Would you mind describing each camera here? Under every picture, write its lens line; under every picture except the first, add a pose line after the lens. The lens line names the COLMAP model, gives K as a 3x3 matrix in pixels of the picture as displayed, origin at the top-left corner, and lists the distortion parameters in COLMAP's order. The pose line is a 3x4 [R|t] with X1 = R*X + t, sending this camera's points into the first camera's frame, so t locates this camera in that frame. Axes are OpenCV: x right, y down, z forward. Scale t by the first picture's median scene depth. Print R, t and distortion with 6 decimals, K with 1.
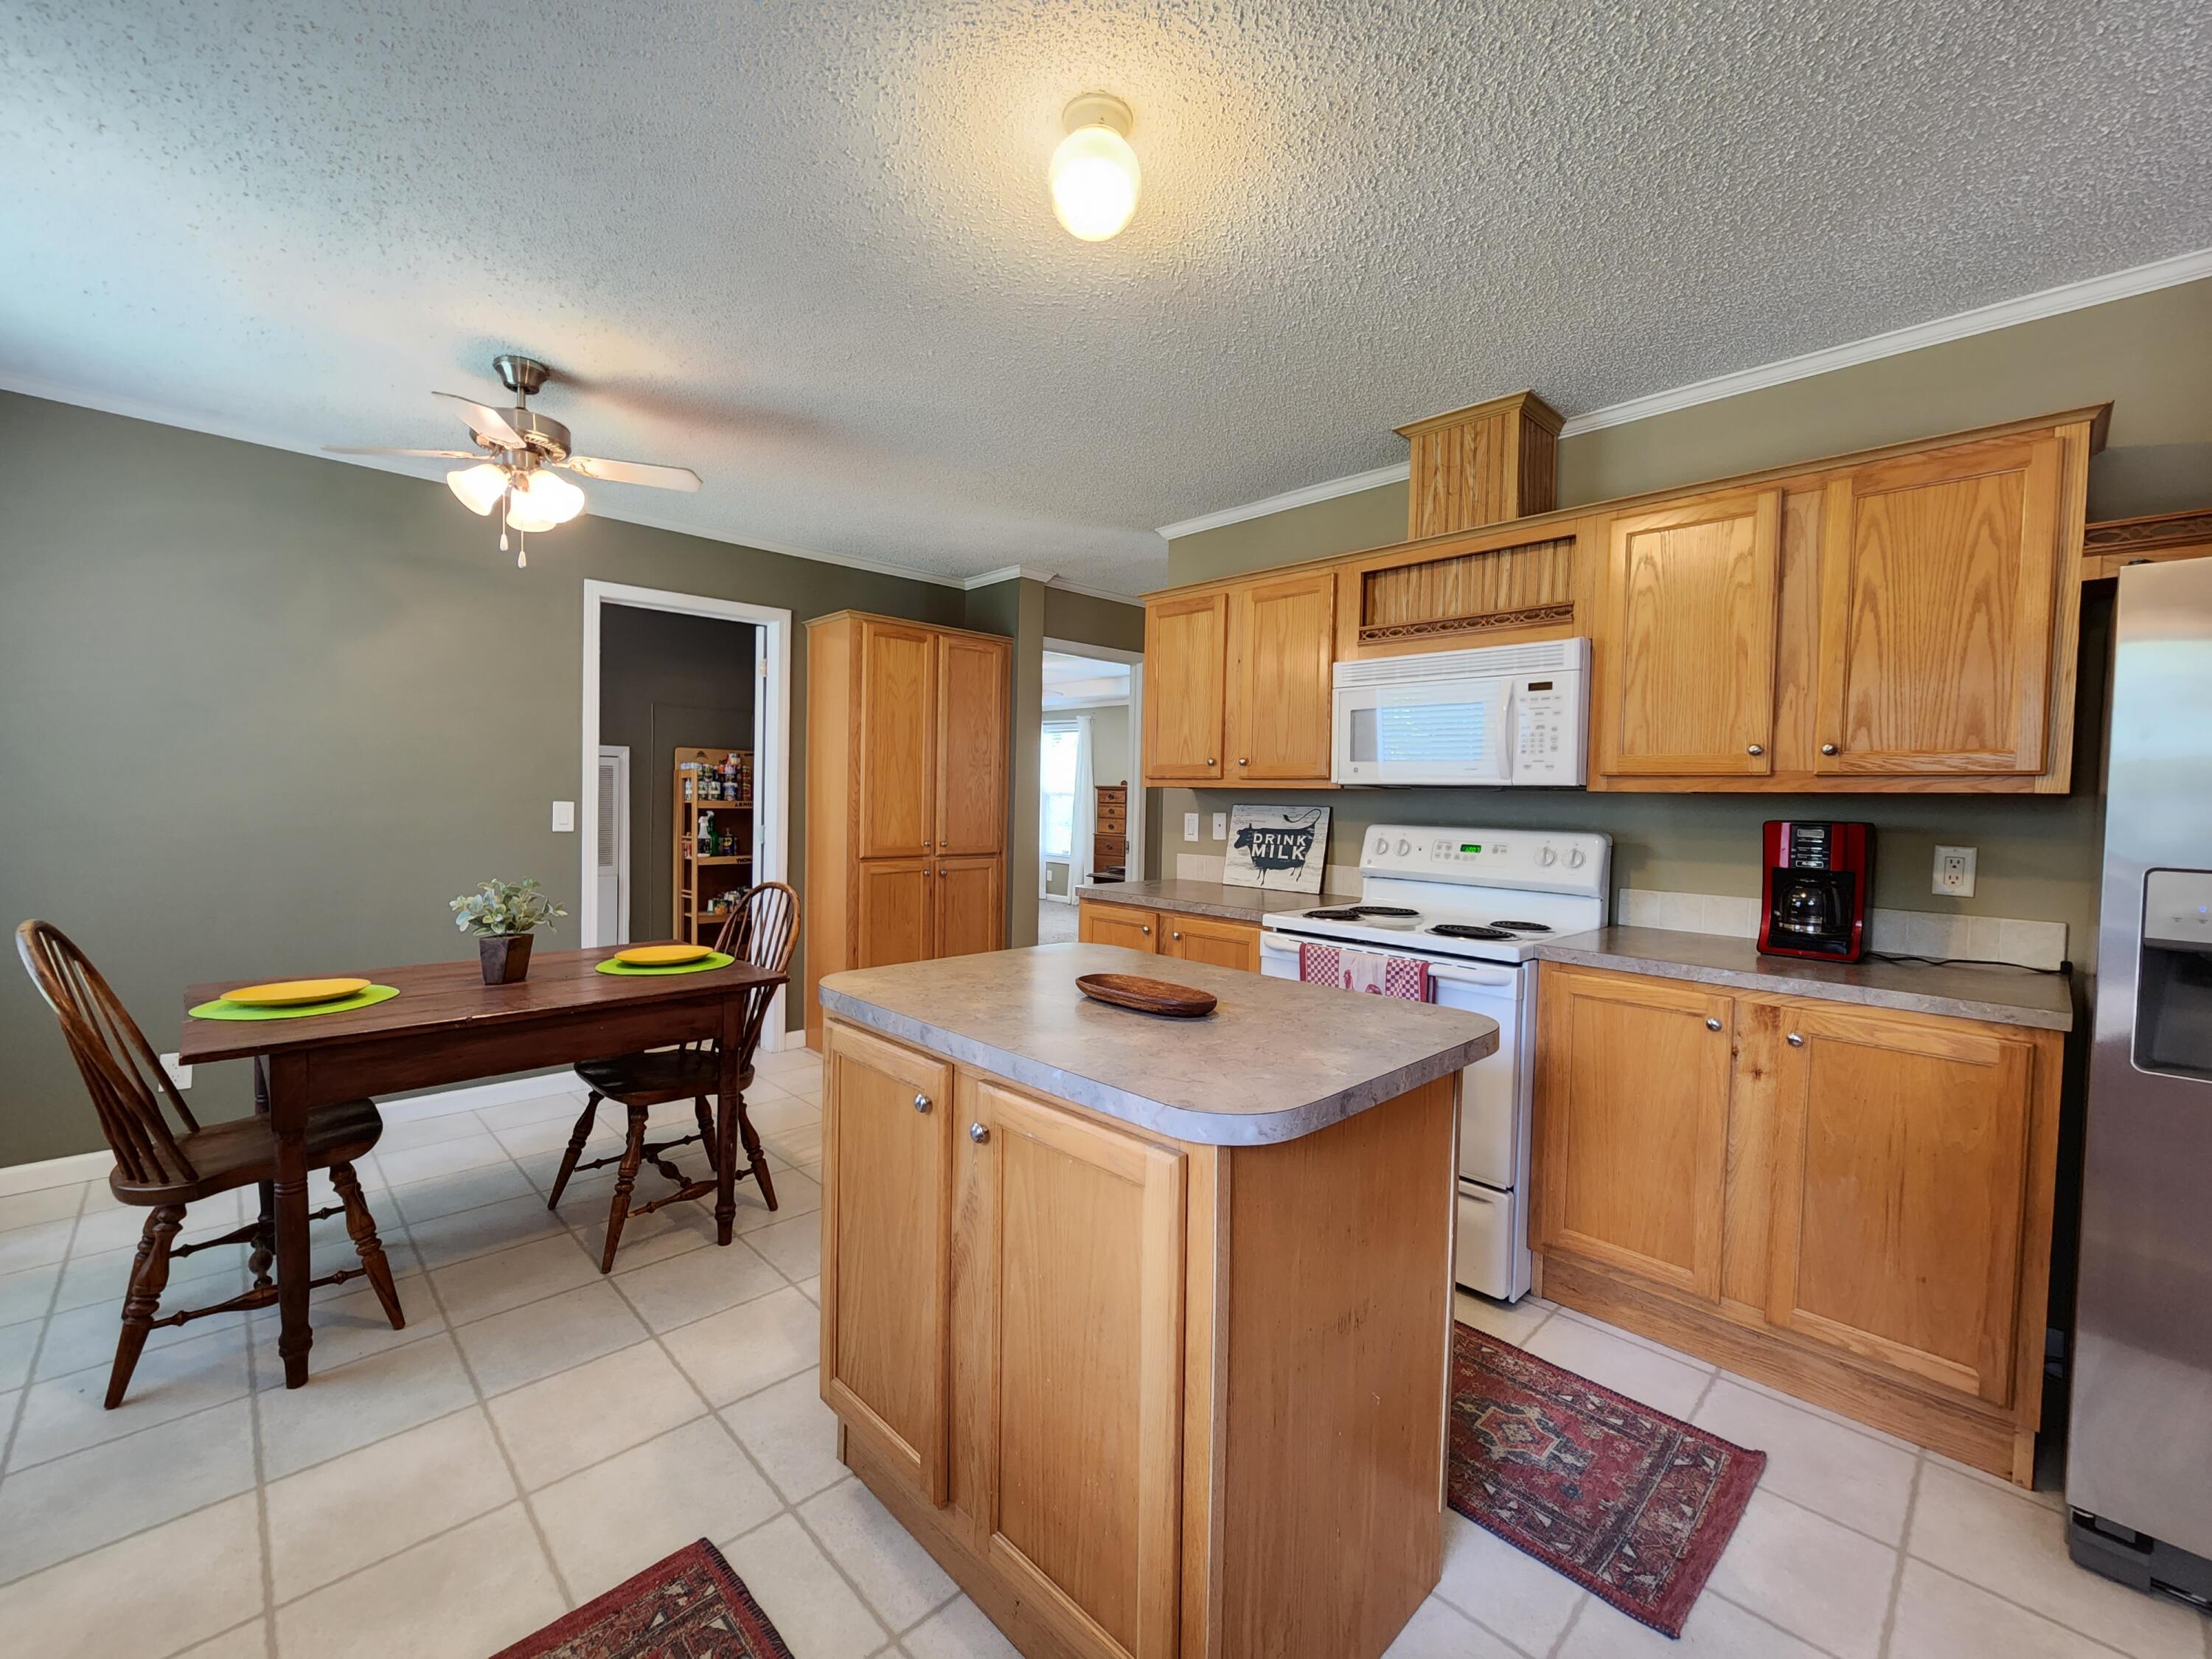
lens RADIAL K [[928.5, 0, 1099.7], [0, 928.5, 825.3], [0, 0, 1]] dist [-0.003203, 0.001815]
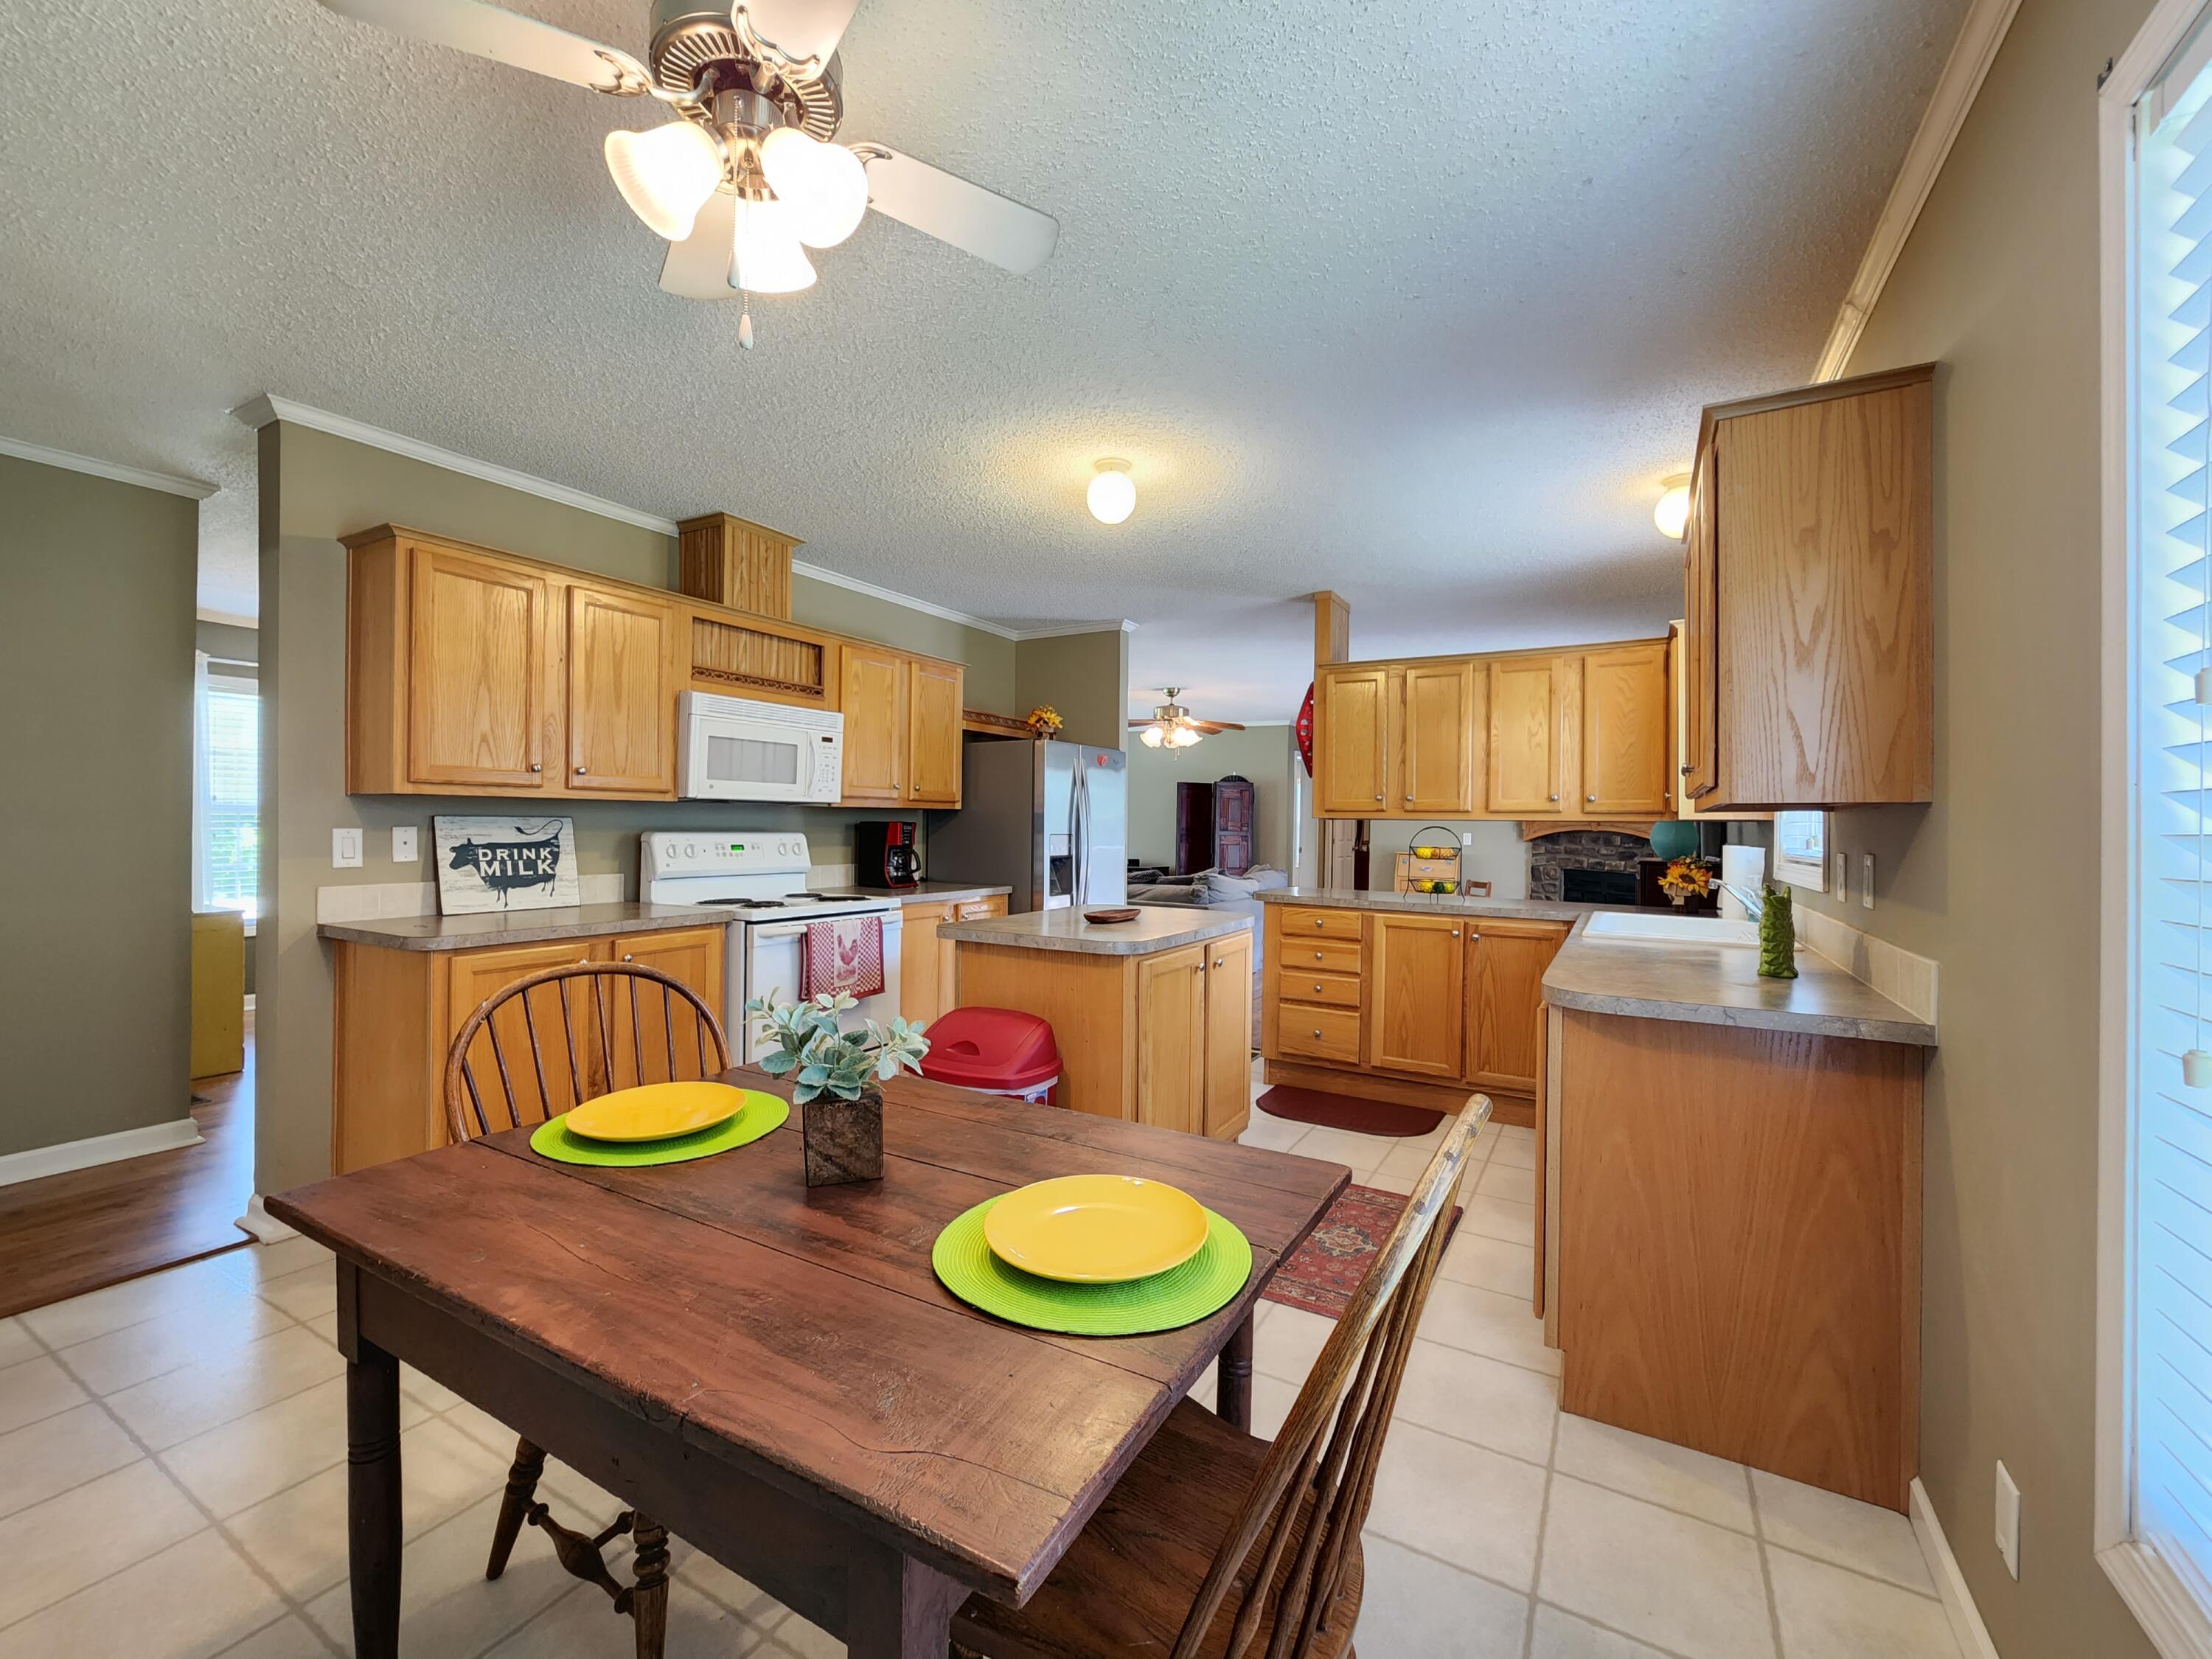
lens RADIAL K [[928.5, 0, 1097.1], [0, 928.5, 827.9], [0, 0, 1]] dist [-0.003203, 0.001815]
pose [[-0.280402, -0.026080, 0.959528, -0.834345], [0.015409, 0.999380, 0.031666, -0.030300], [-0.959759, 0.023664, -0.279826, 0.716337]]
